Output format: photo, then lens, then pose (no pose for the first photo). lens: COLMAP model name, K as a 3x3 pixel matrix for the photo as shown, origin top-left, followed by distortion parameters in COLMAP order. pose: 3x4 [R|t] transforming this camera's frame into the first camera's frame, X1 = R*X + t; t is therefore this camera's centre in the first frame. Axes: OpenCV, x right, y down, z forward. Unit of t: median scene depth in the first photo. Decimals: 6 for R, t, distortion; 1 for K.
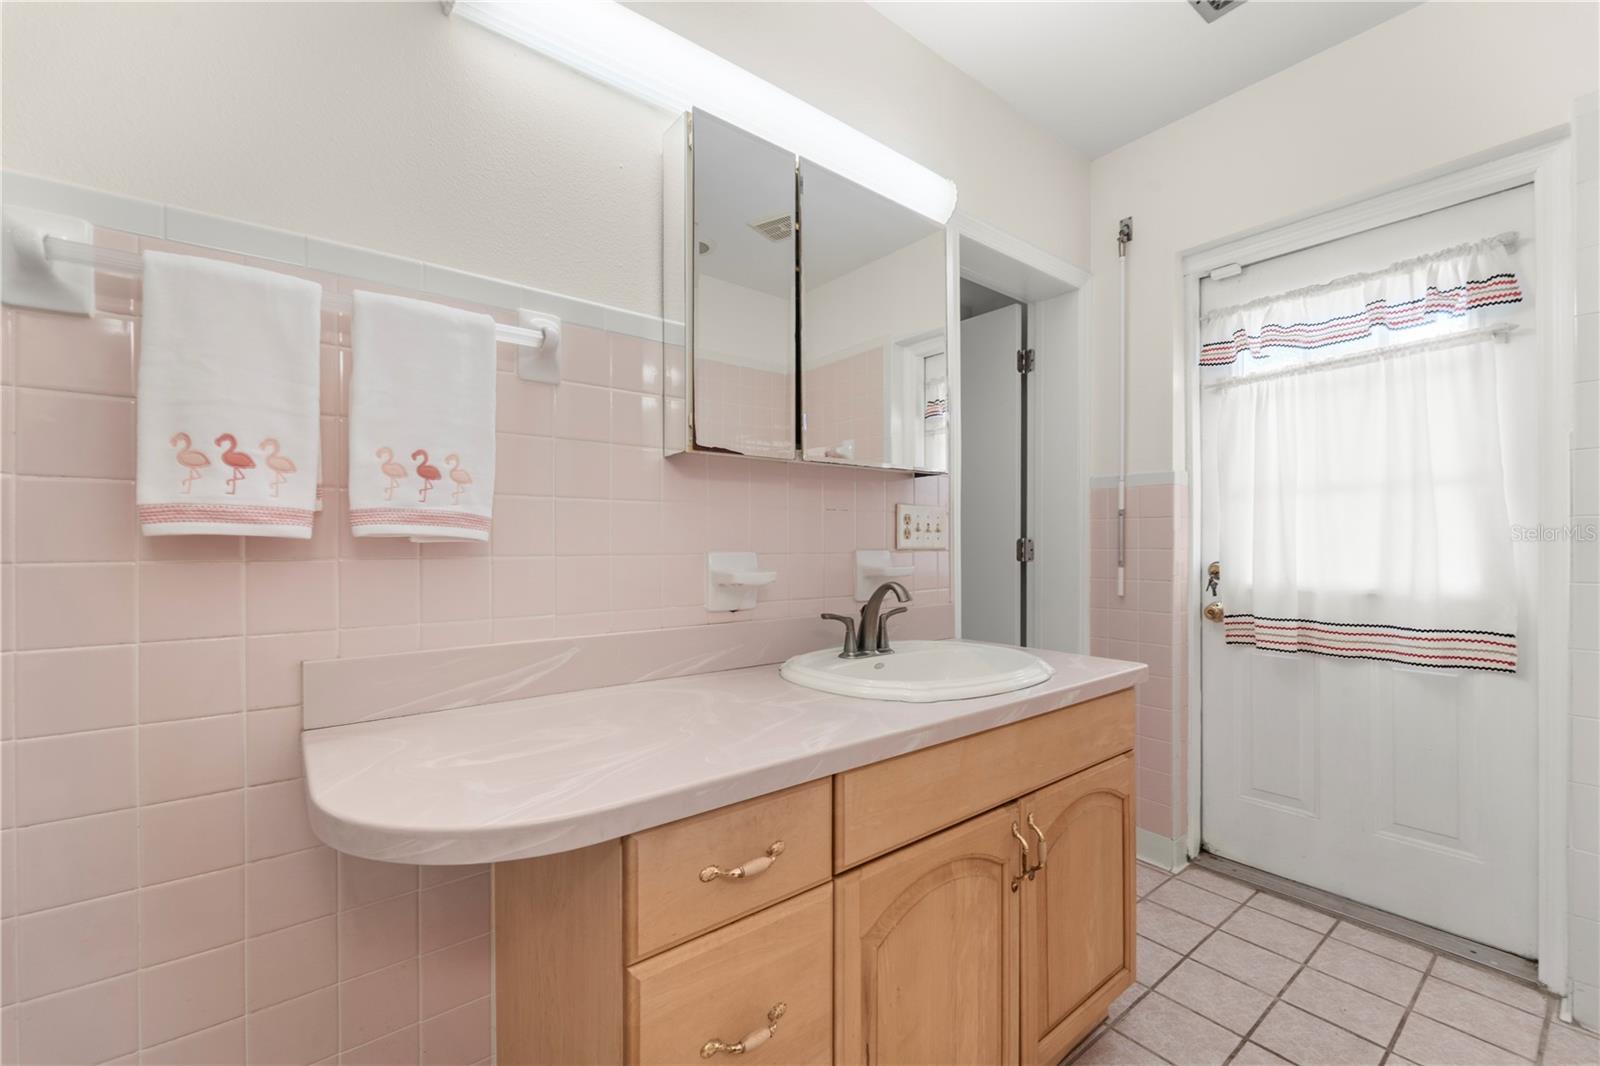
lens RADIAL K [[651.4, 0, 798.7], [0, 651.4, 541.5], [0, 0, 1]] dist [0.001593, -0.002081]
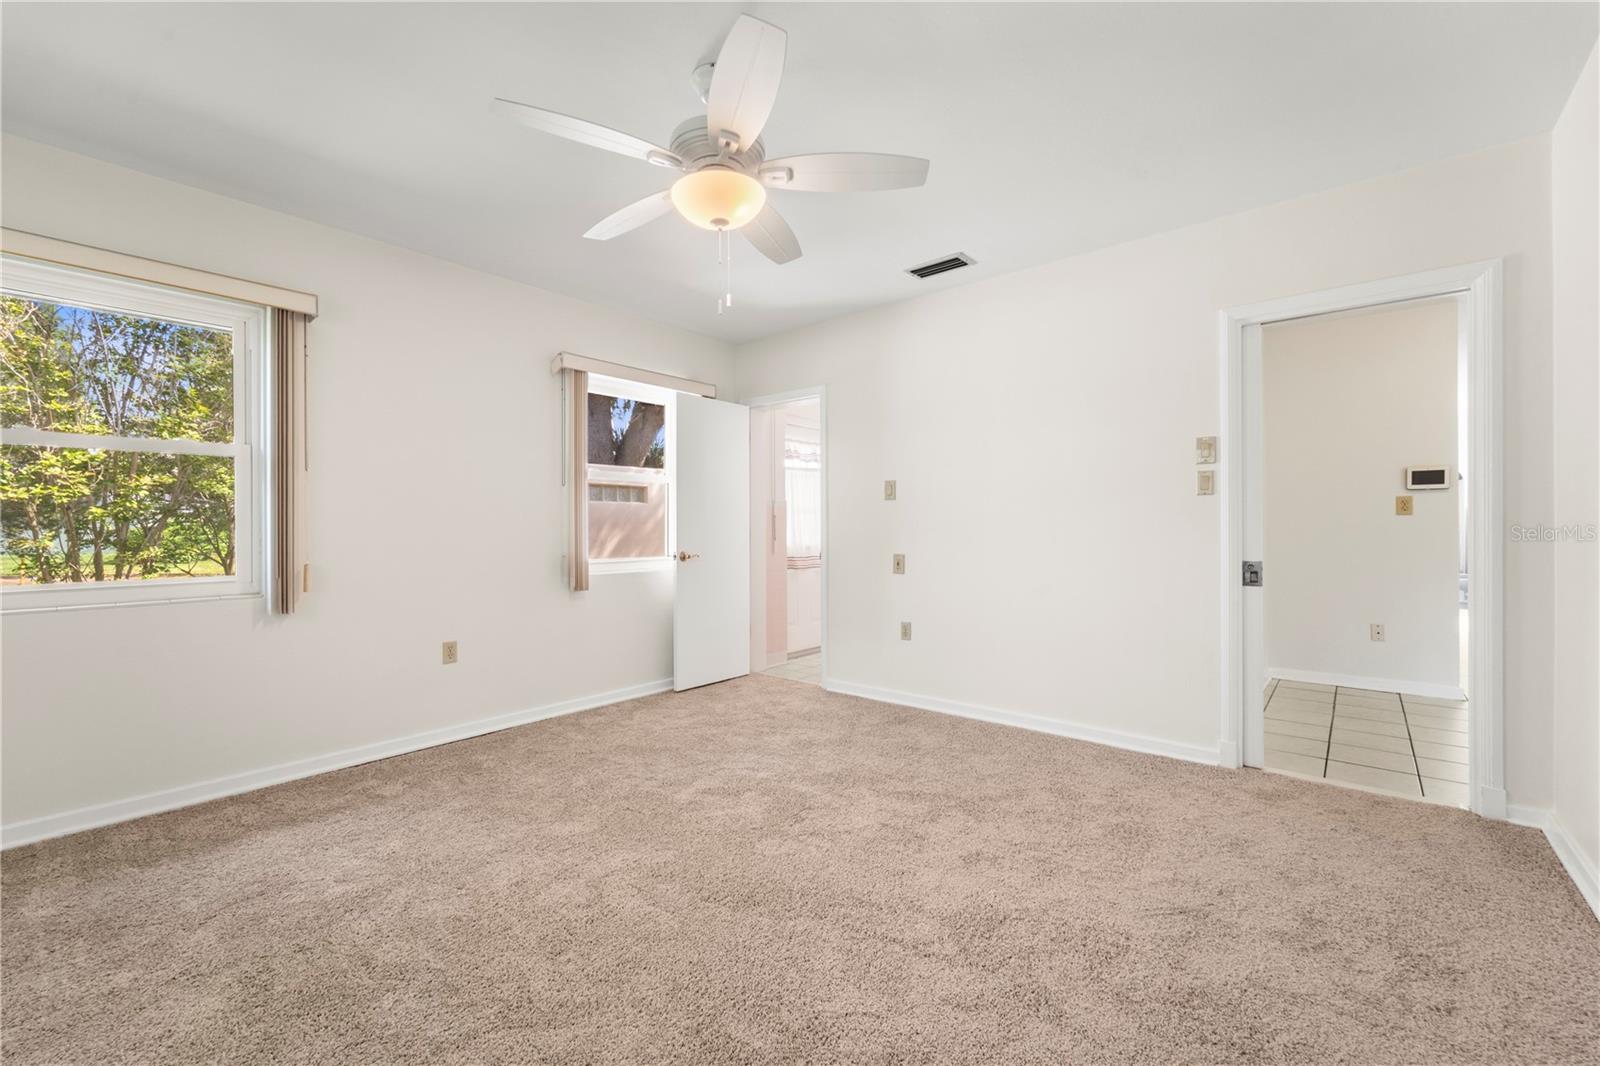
lens RADIAL K [[651.4, 0, 799.6], [0, 651.4, 534.6], [0, 0, 1]] dist [0.001593, -0.002081]
pose [[-0.197219, 0.003346, 0.980354, -2.028330], [-0.004084, 0.999983, -0.004234, 0.035469], [-0.980351, -0.004839, -0.197202, 1.571950]]
